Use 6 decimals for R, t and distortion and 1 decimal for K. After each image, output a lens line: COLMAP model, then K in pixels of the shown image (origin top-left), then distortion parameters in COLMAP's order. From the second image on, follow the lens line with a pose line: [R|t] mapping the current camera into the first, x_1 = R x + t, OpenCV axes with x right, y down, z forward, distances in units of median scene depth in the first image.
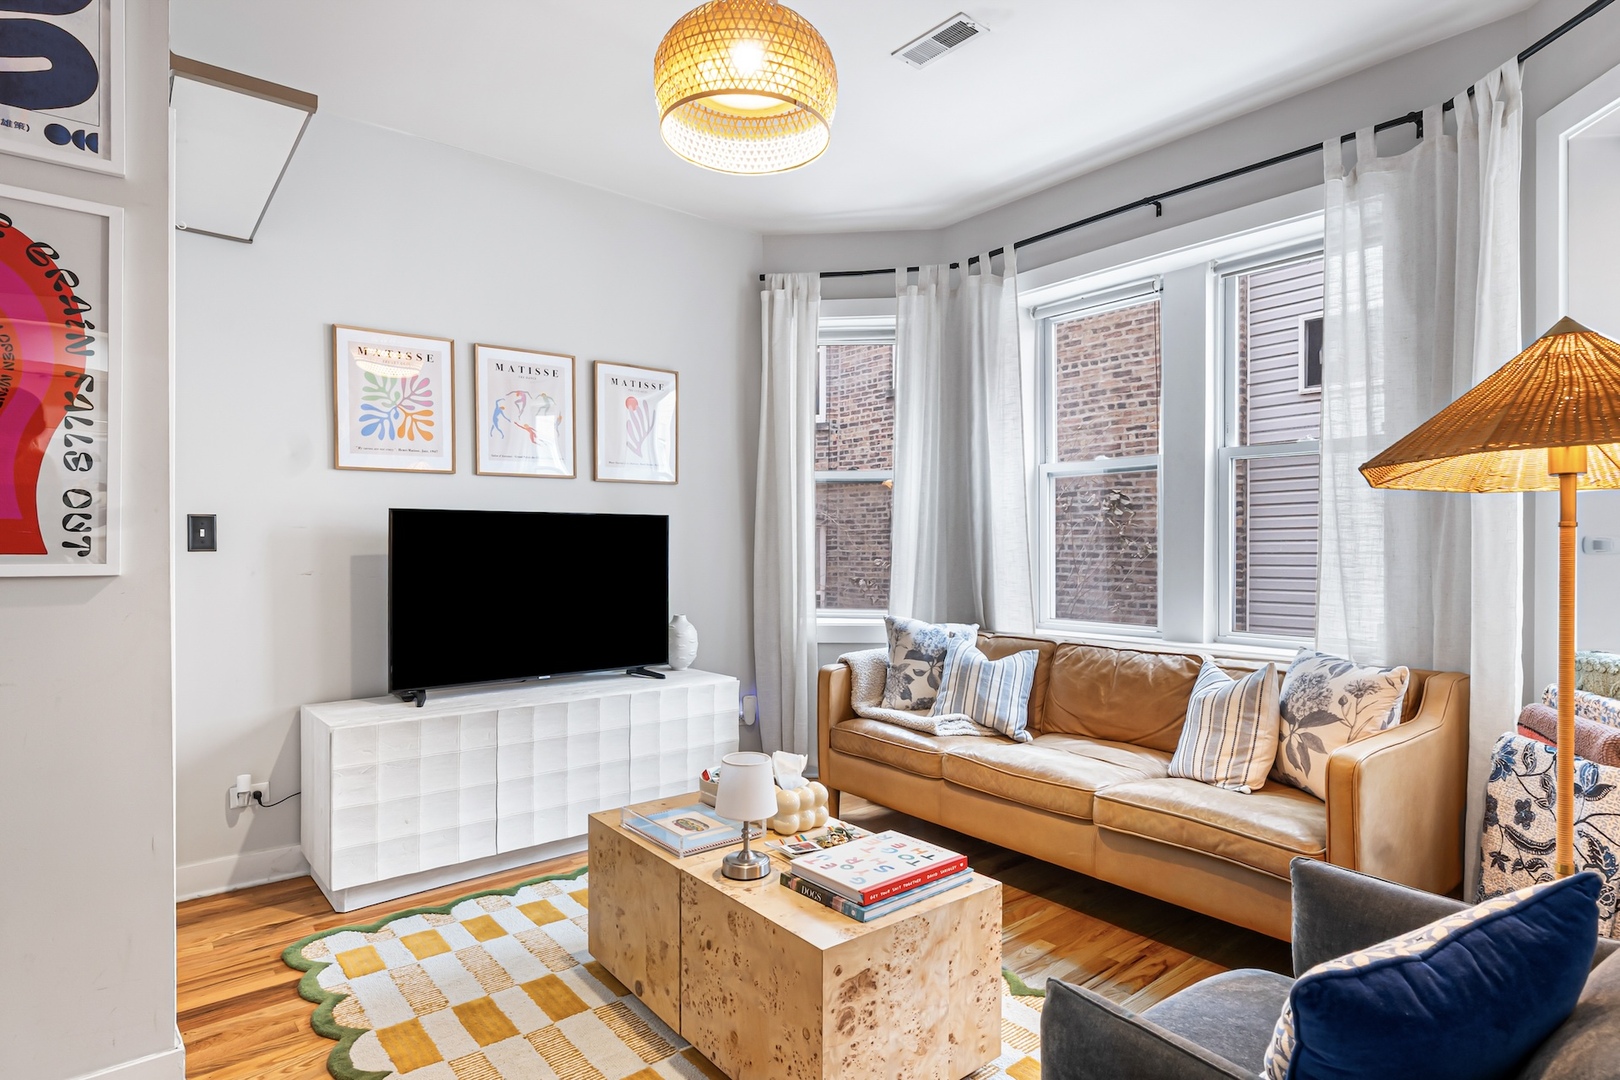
lens RADIAL K [[868.8, 0, 815.2], [0, 868.8, 543.8], [0, 0, 1]] dist [-0.002024, 0.001012]
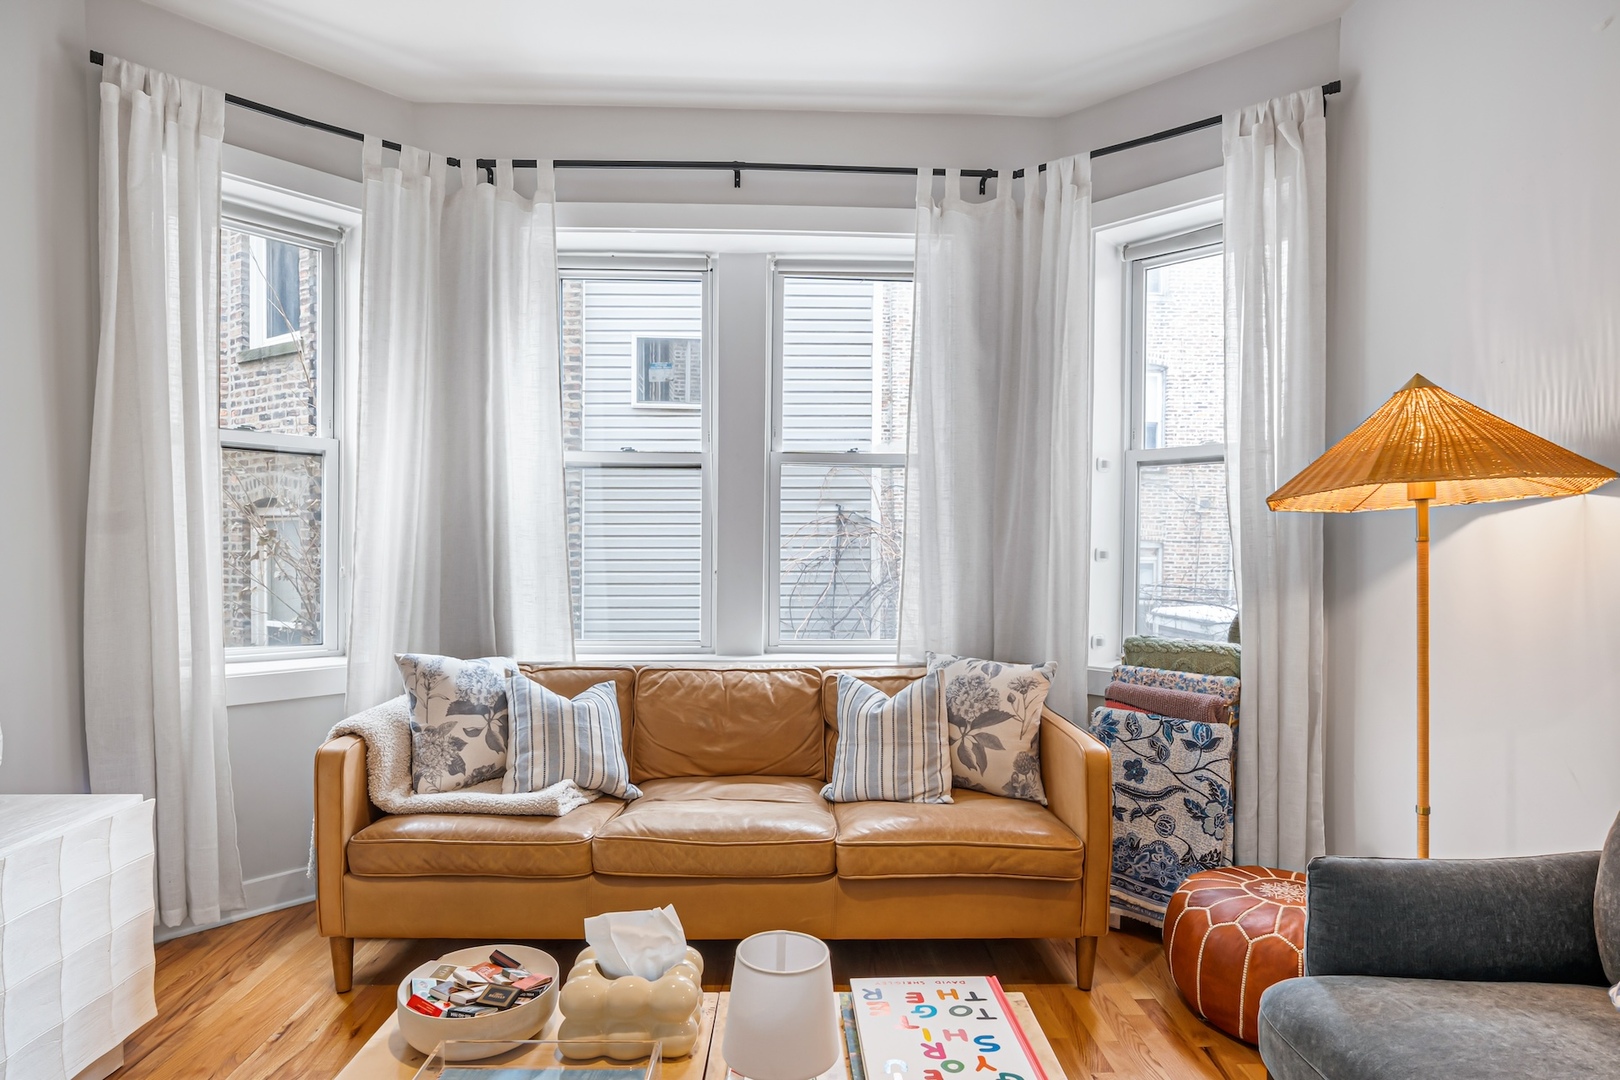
lens RADIAL K [[868.8, 0, 808.7], [0, 868.8, 577.2], [0, 0, 1]] dist [-0.002024, 0.001012]
pose [[0.615308, -0.015681, 0.788130, -0.302494], [-0.008706, 0.999606, 0.026685, 0.003041], [-0.788238, -0.023281, 0.614929, 0.413726]]
